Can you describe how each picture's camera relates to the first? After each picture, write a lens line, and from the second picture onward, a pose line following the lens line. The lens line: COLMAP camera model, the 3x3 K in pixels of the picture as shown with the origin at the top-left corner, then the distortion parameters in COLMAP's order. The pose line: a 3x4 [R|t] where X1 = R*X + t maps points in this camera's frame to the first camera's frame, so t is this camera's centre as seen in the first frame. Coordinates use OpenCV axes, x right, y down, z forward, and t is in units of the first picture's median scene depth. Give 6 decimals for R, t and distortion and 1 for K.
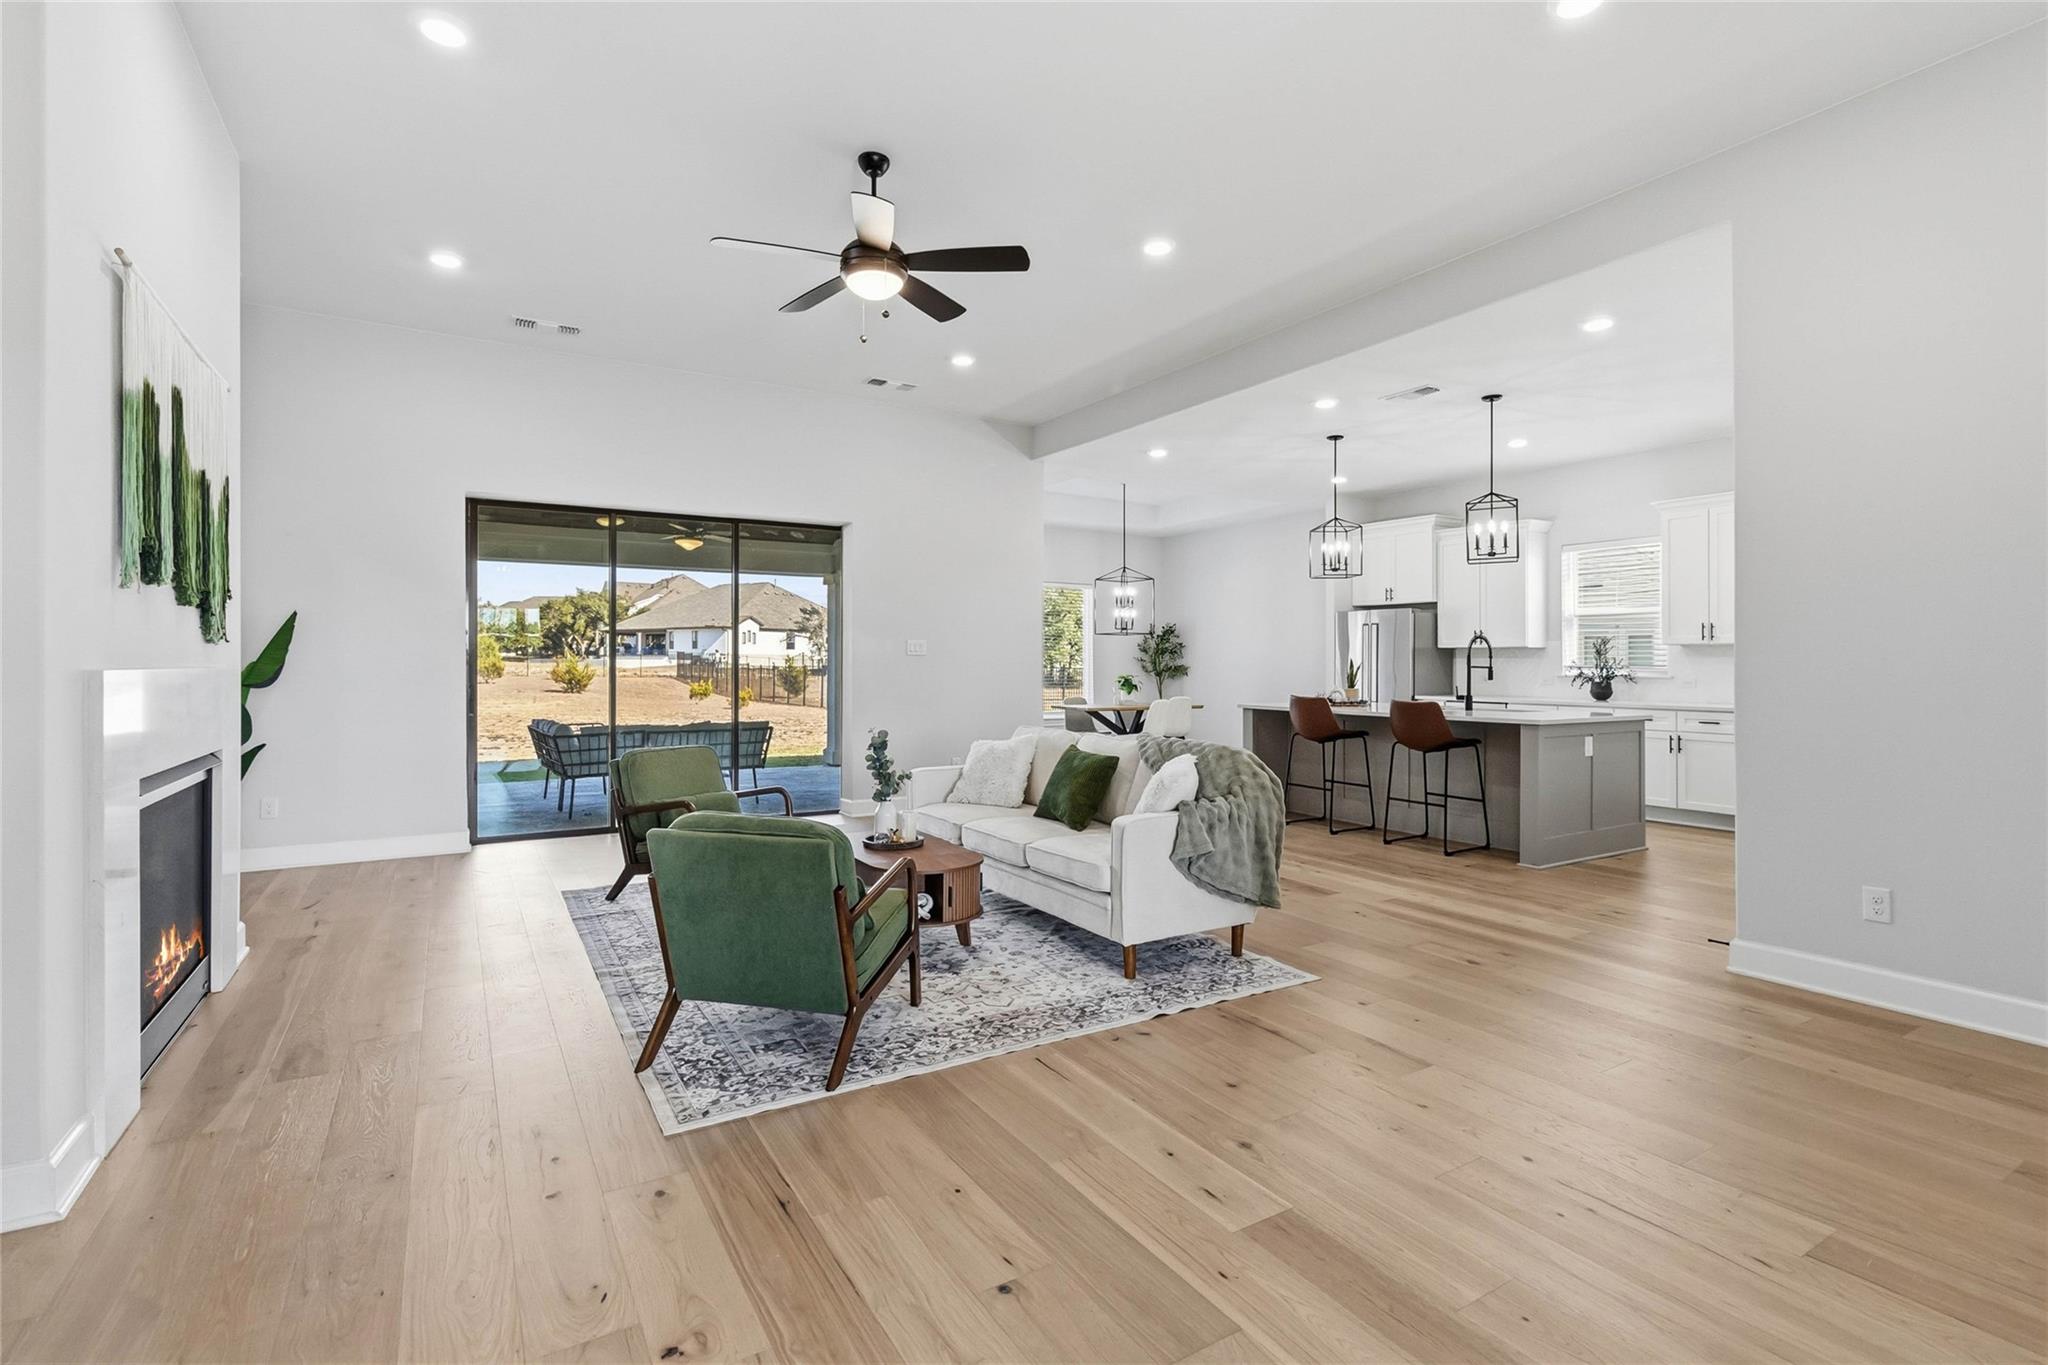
lens RADIAL K [[952.0, 0, 1038.2], [0, 952.0, 664.5], [0, 0, 1]] dist [0.000396, -0.000067]
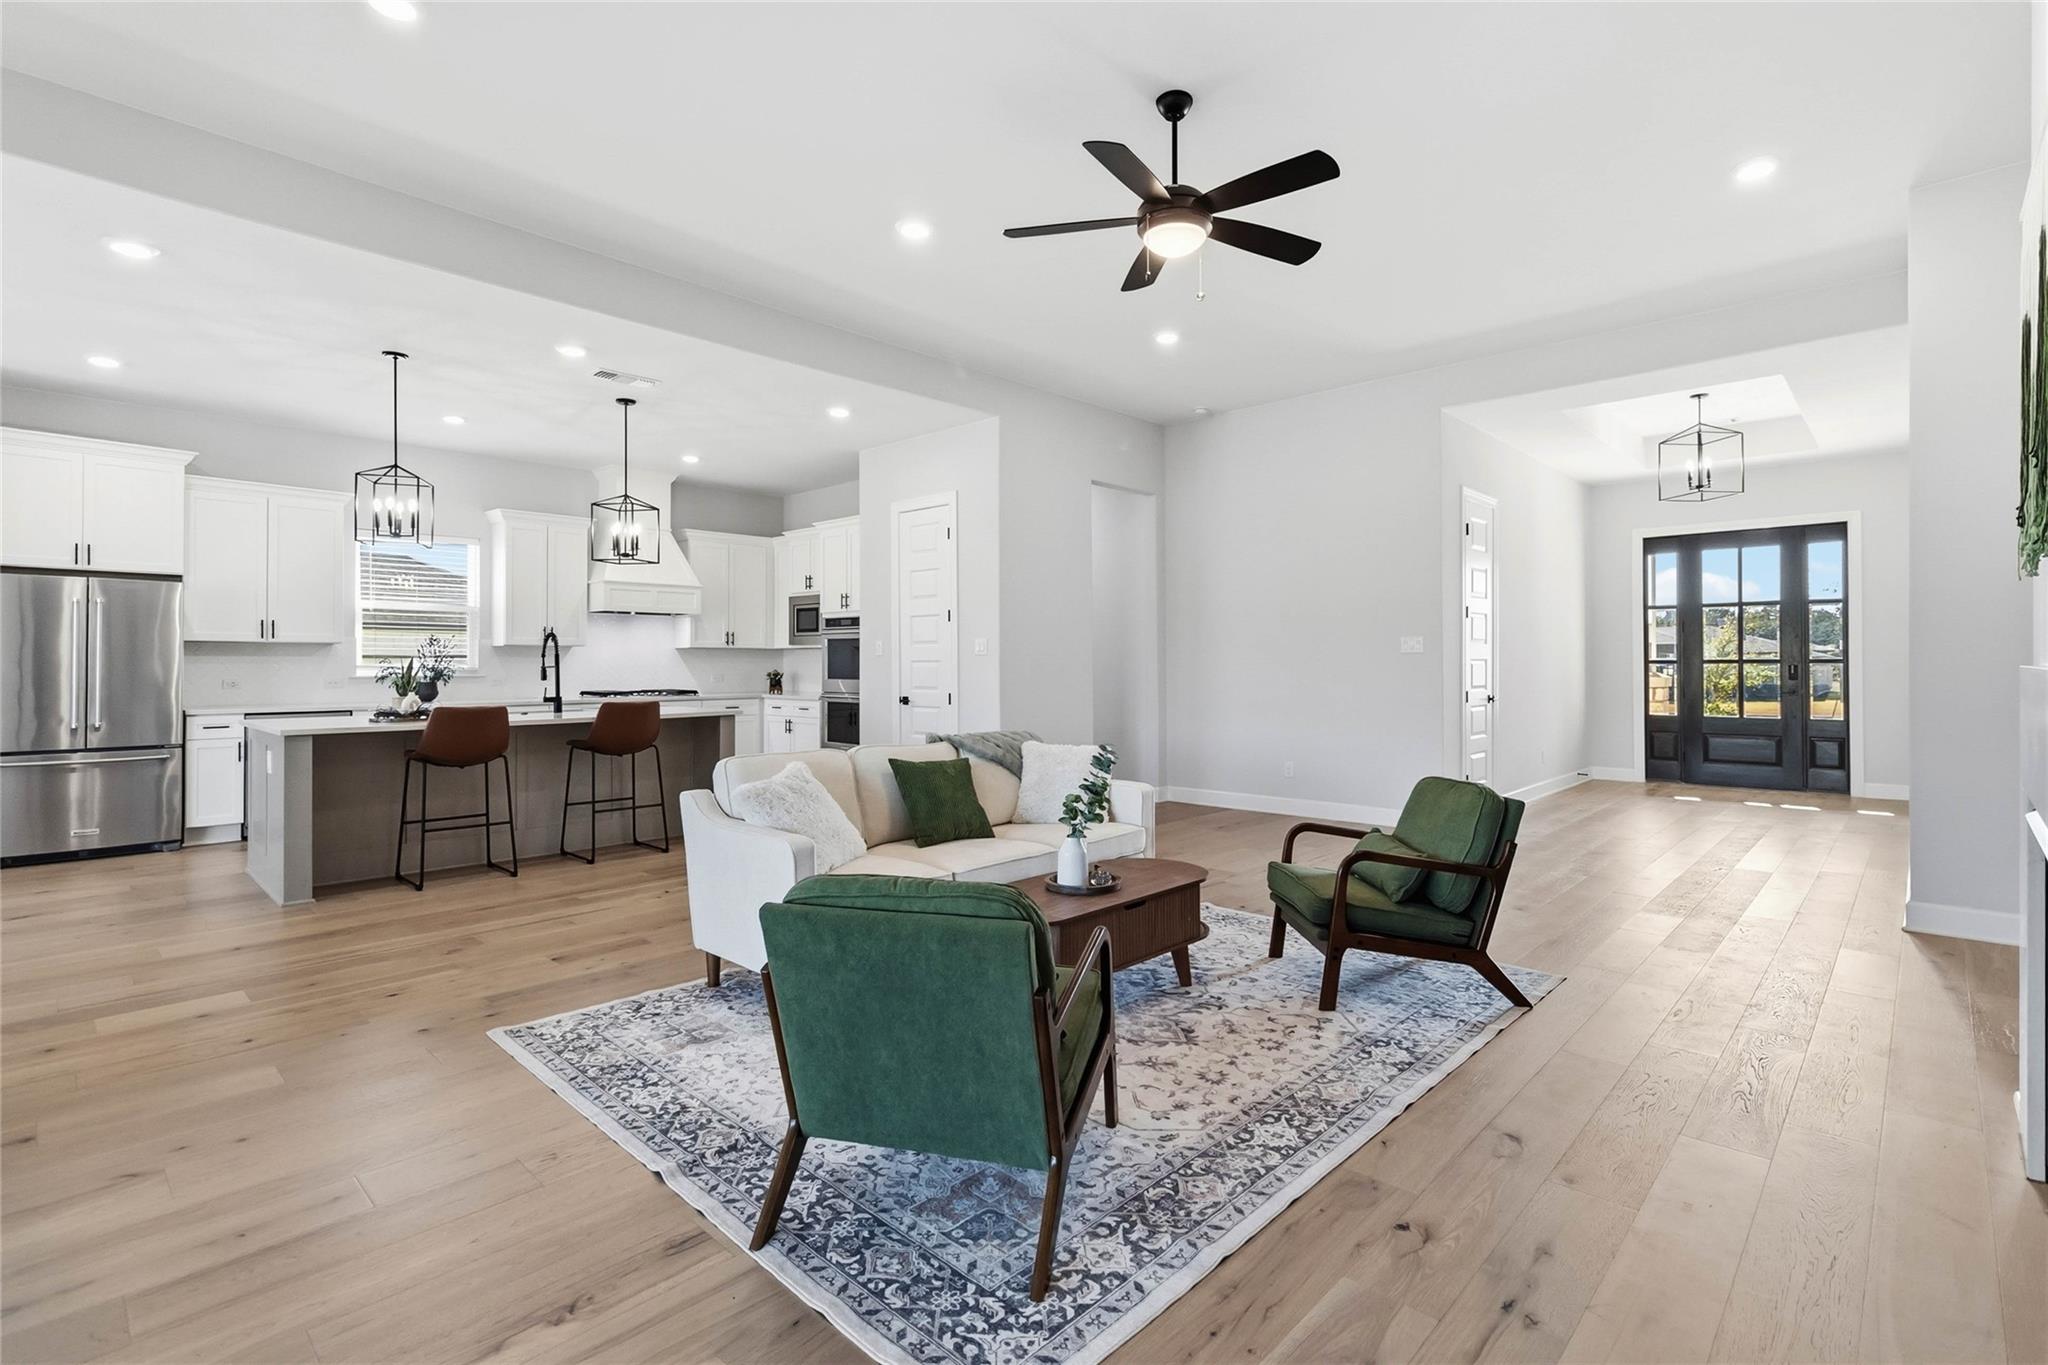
lens RADIAL K [[952.0, 0, 1038.2], [0, 952.0, 664.5], [0, 0, 1]] dist [0.000396, -0.000067]
pose [[-0.267445, 0.003742, 0.963566, -1.165293], [-0.007905, 0.999950, -0.006078, 0.003201], [-0.963541, -0.009243, -0.267402, 1.517299]]
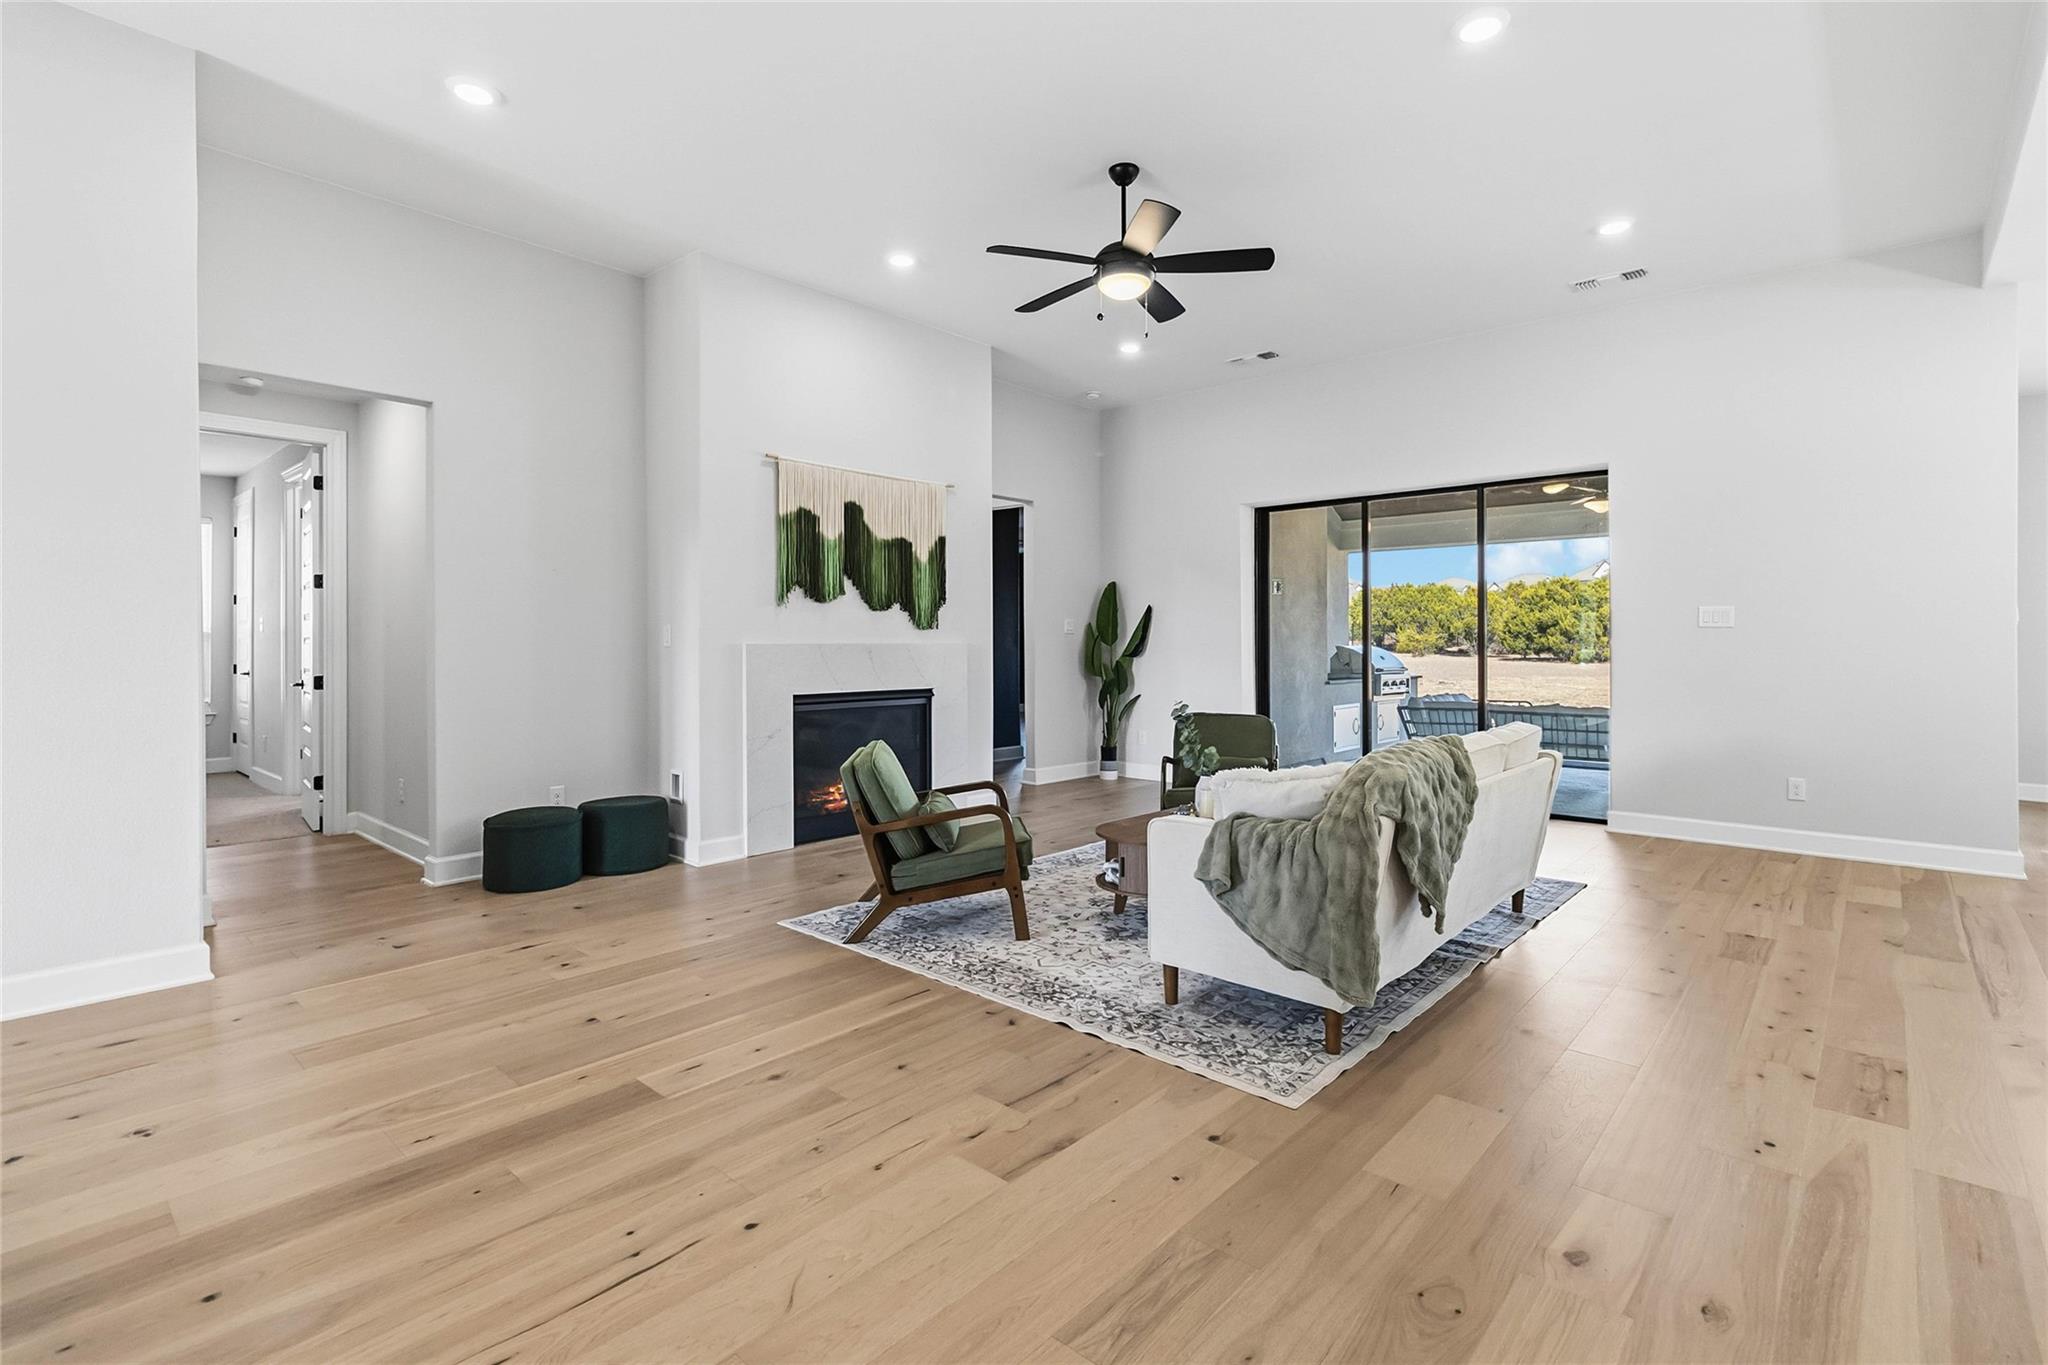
lens RADIAL K [[954.0, 0, 1034.8], [0, 954.0, 640.3], [0, 0, 1]] dist [0.001278, 0.000029]
pose [[0.286933, -0.003058, -0.957946, 0.923433], [-0.000521, 0.999994, -0.003348, 0.005608], [0.957951, 0.001460, 0.286930, 0.663138]]
